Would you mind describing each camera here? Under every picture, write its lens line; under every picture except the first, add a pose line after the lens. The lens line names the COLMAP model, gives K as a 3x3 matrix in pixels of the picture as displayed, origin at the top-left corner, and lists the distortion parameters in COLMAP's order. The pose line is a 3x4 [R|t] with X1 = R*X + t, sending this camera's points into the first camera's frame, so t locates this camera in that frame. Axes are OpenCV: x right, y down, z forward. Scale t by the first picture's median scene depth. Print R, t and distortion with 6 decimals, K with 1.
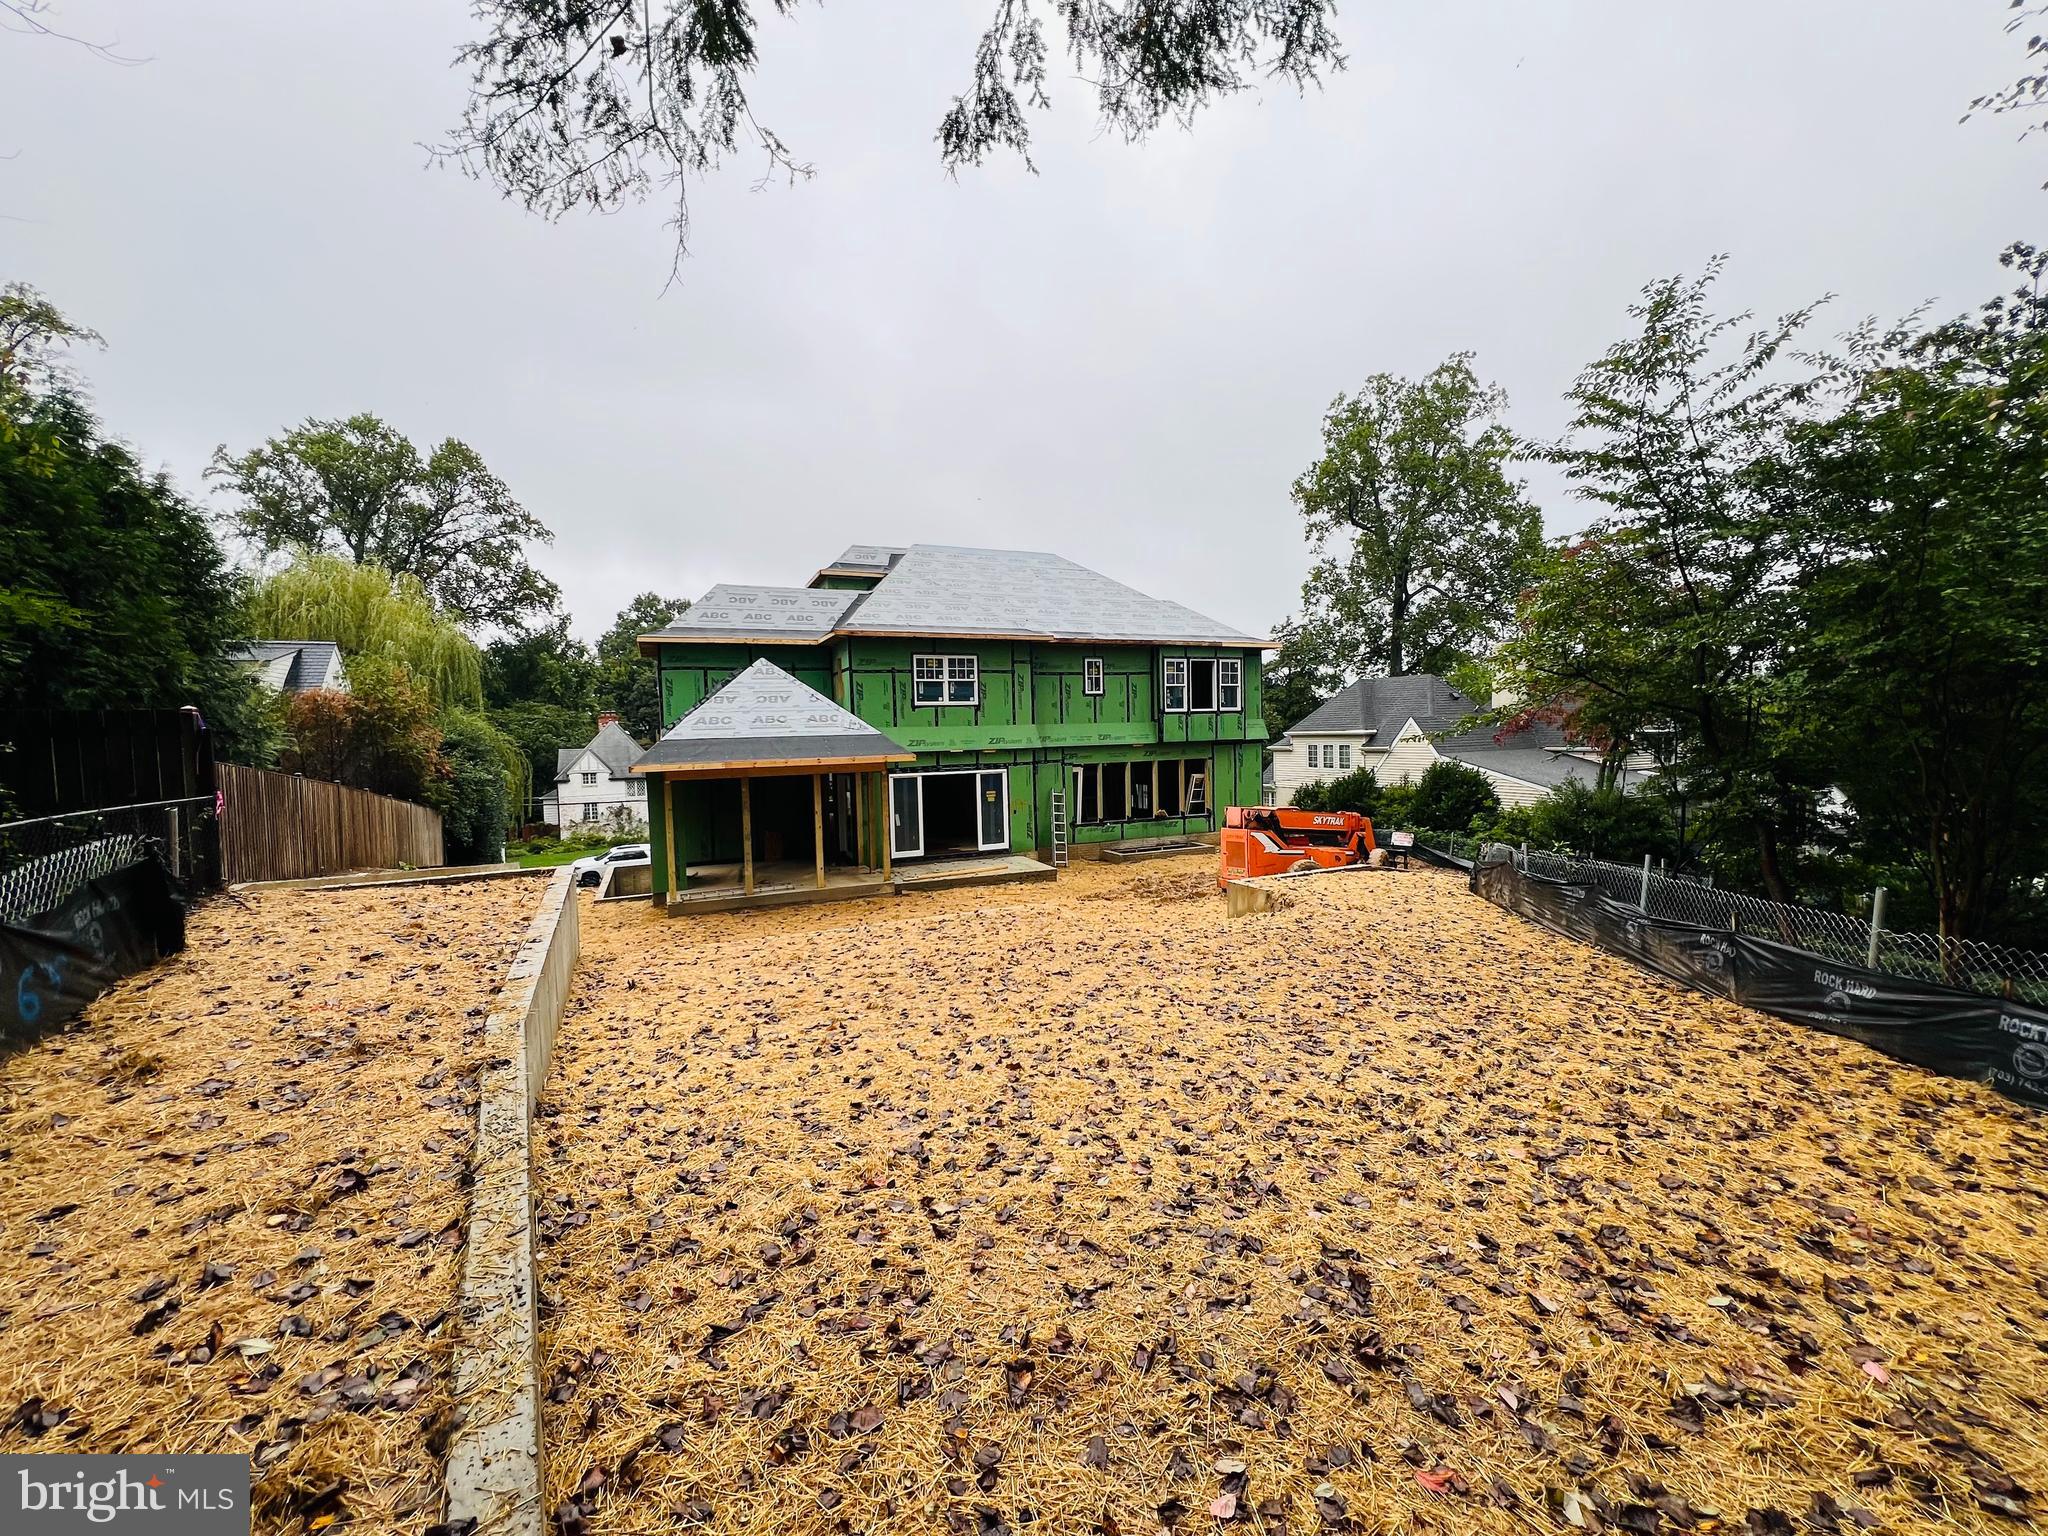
lens RADIAL K [[820.5, 0, 1022.6], [0, 820.5, 768.0], [0, 0, 1]] dist [-0.002486, 0.000071]
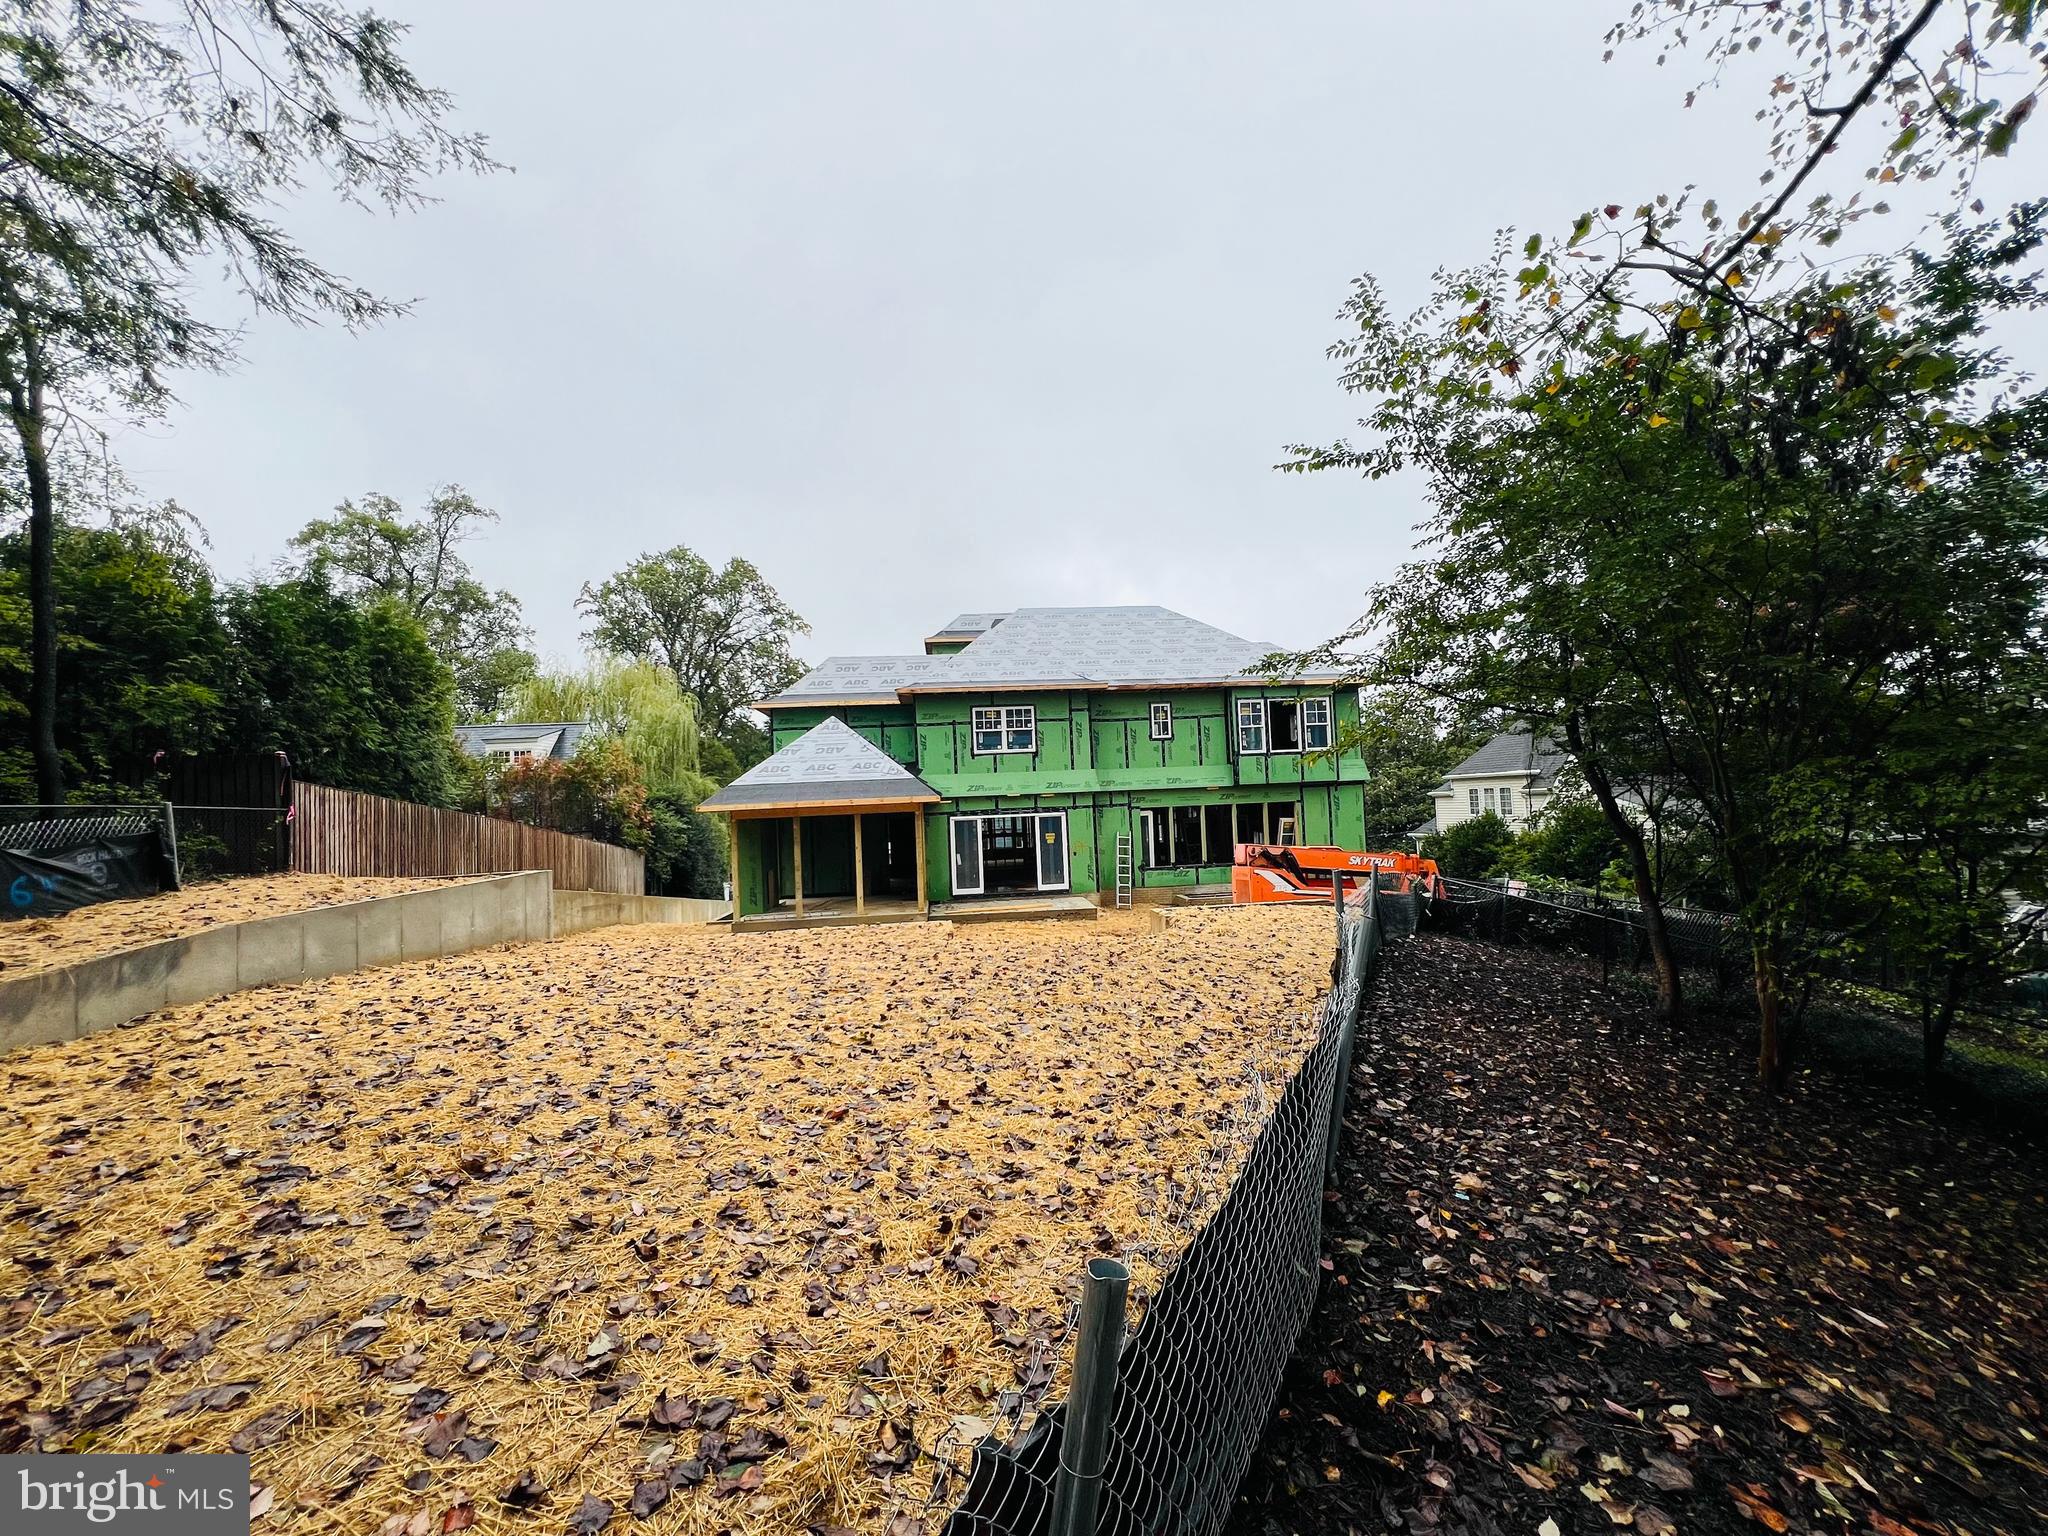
lens RADIAL K [[820.5, 0, 1021.1], [0, 820.5, 771.0], [0, 0, 1]] dist [-0.002486, 0.000071]
pose [[0.948686, -0.027054, -0.315061, 0.227210], [0.004032, 0.997287, -0.073494, 0.022551], [0.316194, 0.068453, 0.946222, -0.008559]]
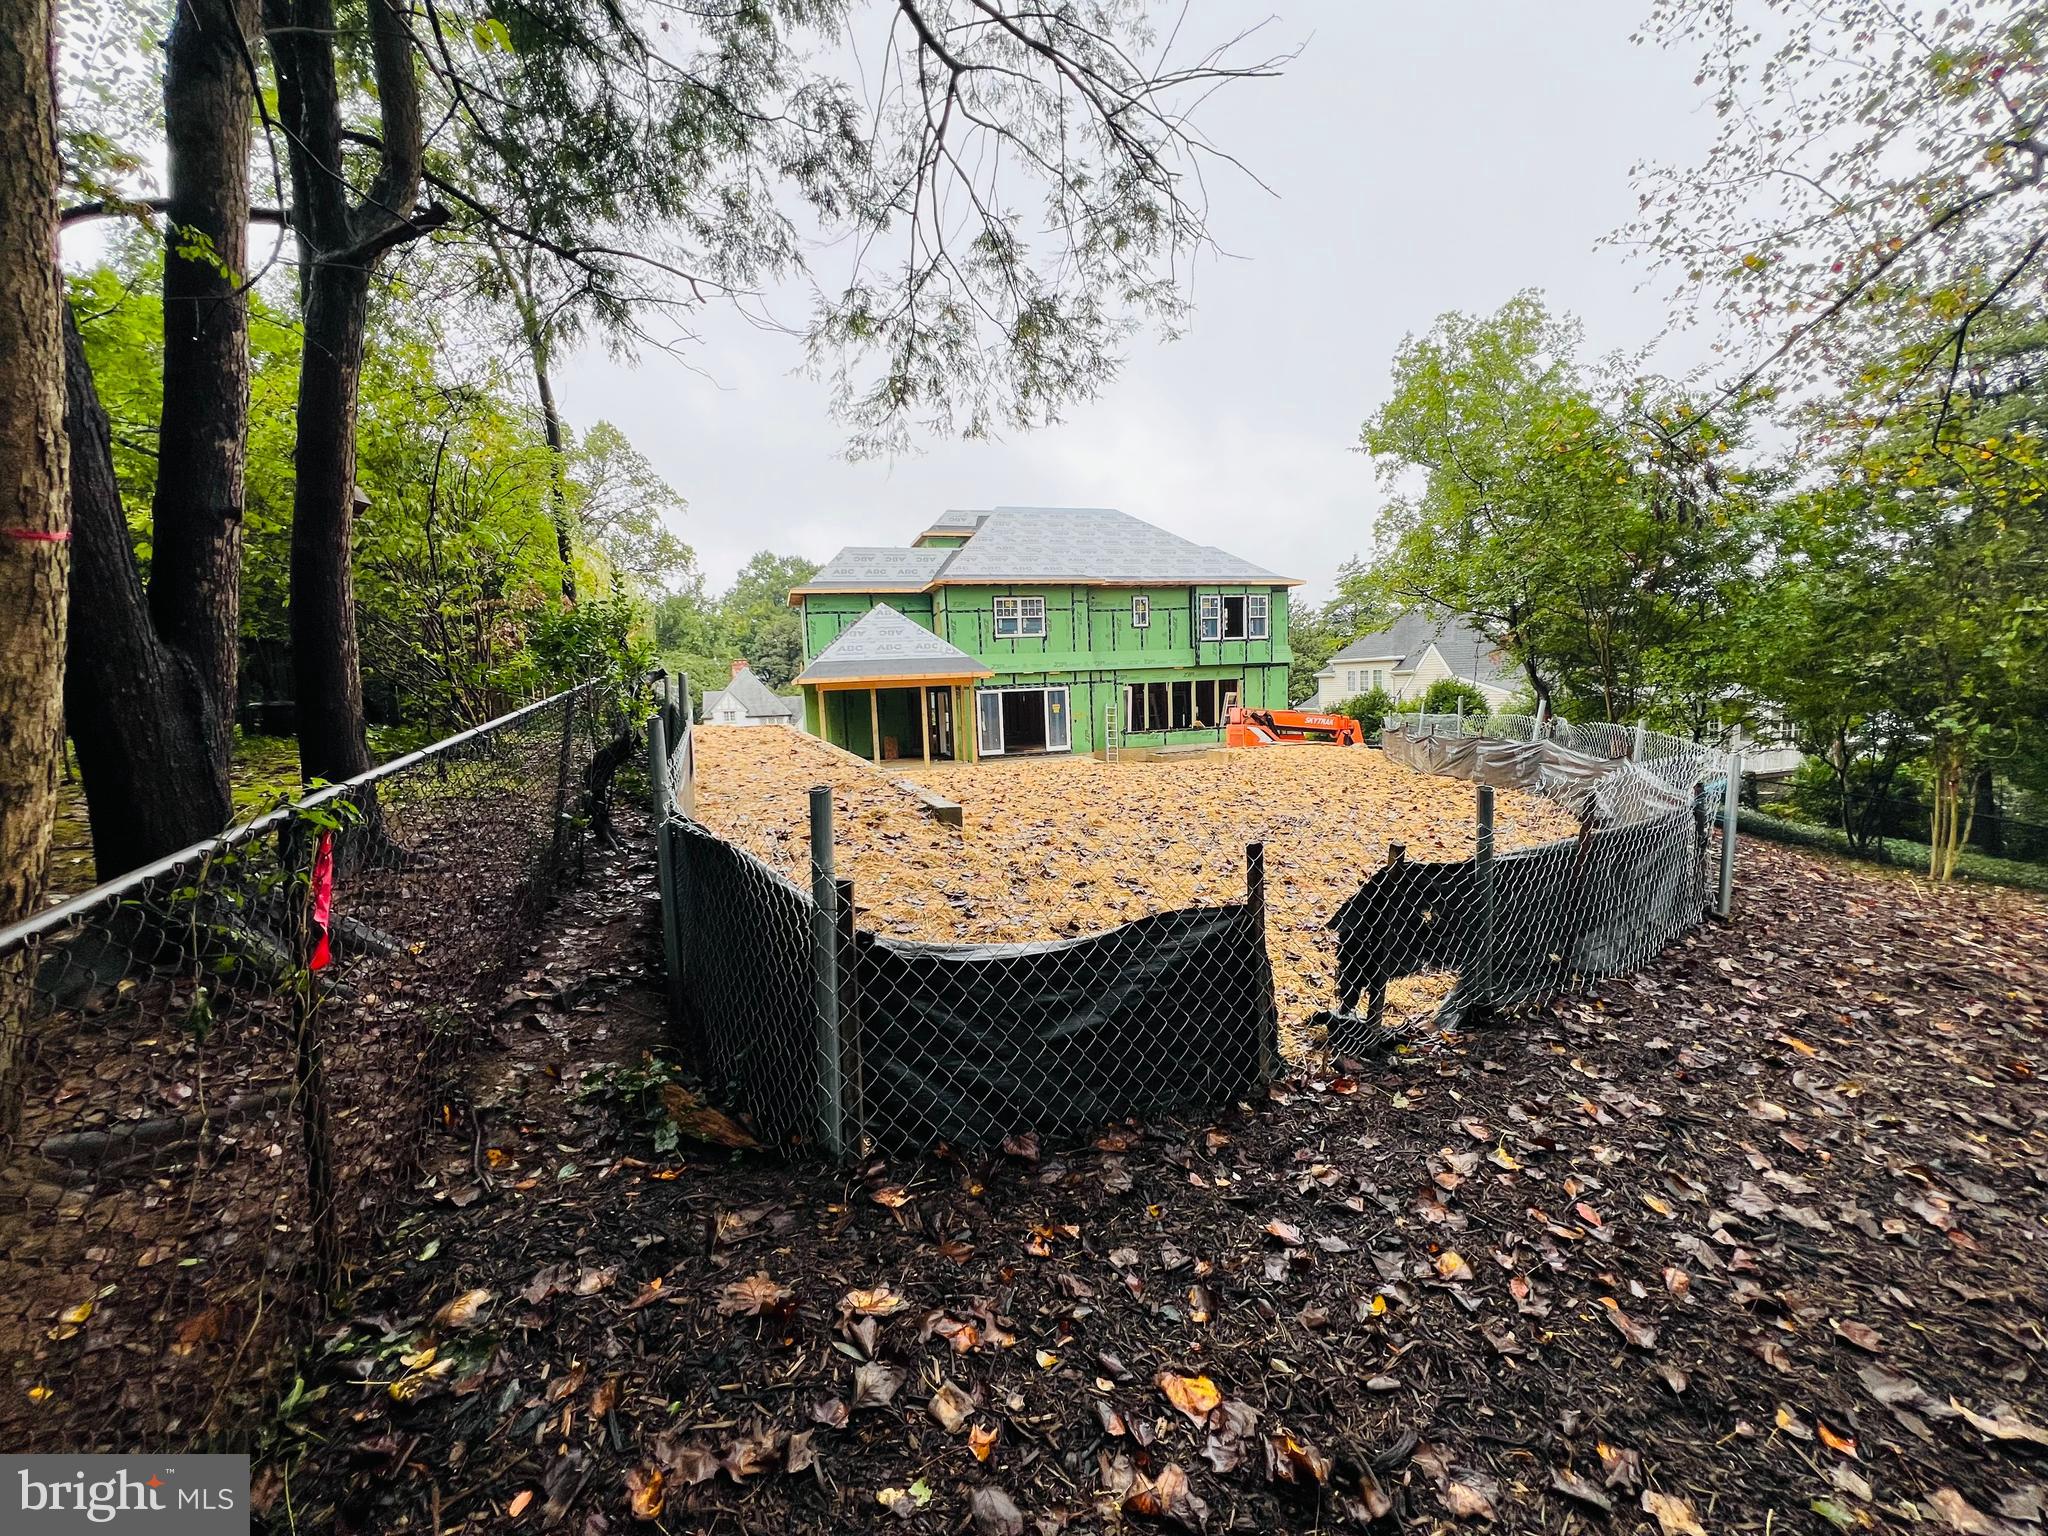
lens RADIAL K [[820.5, 0, 1021.9], [0, 820.5, 769.2], [0, 0, 1]] dist [-0.002486, 0.000071]
pose [[0.992691, -0.002435, -0.120655, 0.054598], [0.010063, 0.997984, 0.062657, 0.042659], [0.120260, -0.063413, 0.990715, -0.242646]]
